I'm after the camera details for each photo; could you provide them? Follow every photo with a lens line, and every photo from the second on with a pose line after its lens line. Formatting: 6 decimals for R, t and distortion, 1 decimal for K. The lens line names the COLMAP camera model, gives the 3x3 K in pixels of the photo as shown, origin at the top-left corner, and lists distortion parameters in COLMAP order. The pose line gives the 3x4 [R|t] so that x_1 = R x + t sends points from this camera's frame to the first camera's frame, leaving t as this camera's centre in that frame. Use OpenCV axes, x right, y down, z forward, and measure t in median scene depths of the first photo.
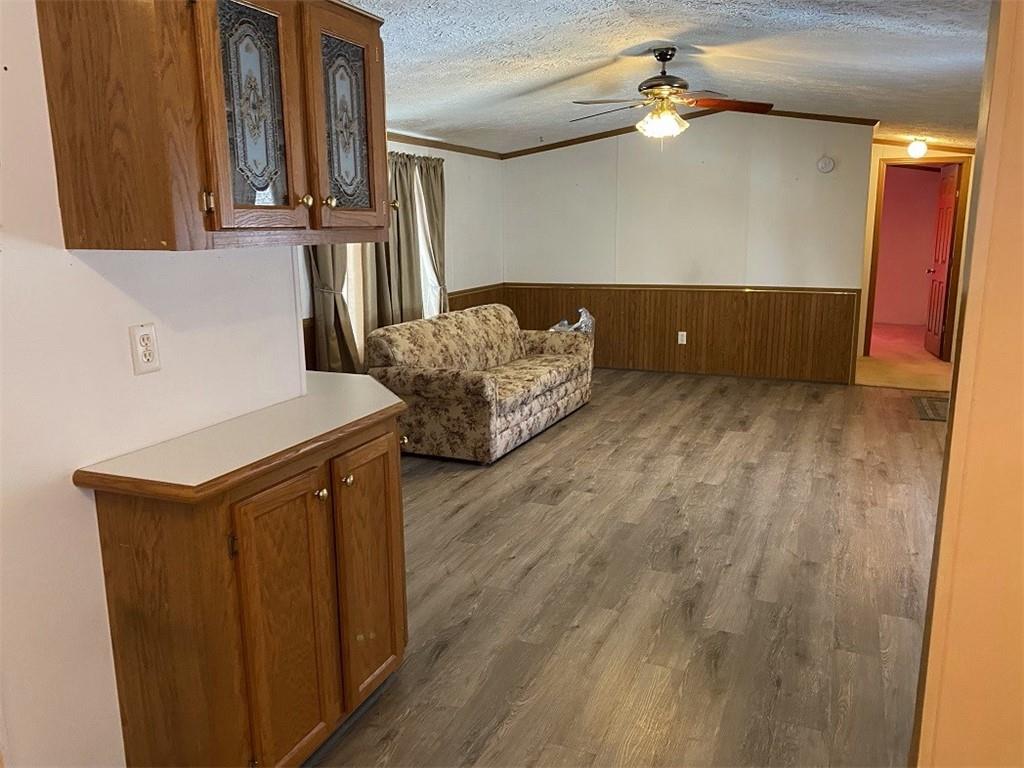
lens RADIAL K [[785.9, 0, 516.6], [0, 785.9, 381.2], [0, 0, 1]] dist [0.095061, -0.169602]
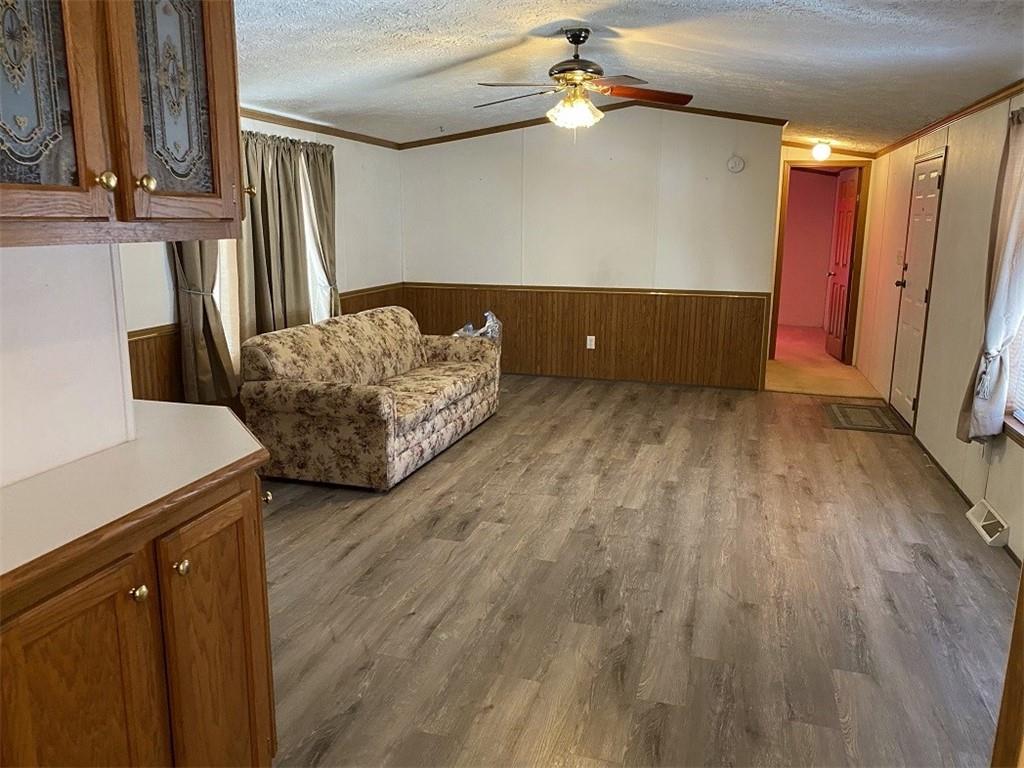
lens RADIAL K [[785.9, 0, 516.6], [0, 785.9, 381.2], [0, 0, 1]] dist [0.095061, -0.169602]
pose [[0.992253, -0.006623, 0.124058, 0.001461], [0.006096, 0.999971, 0.004625, -0.020523], [-0.124085, -0.003833, 0.992264, 0.103181]]
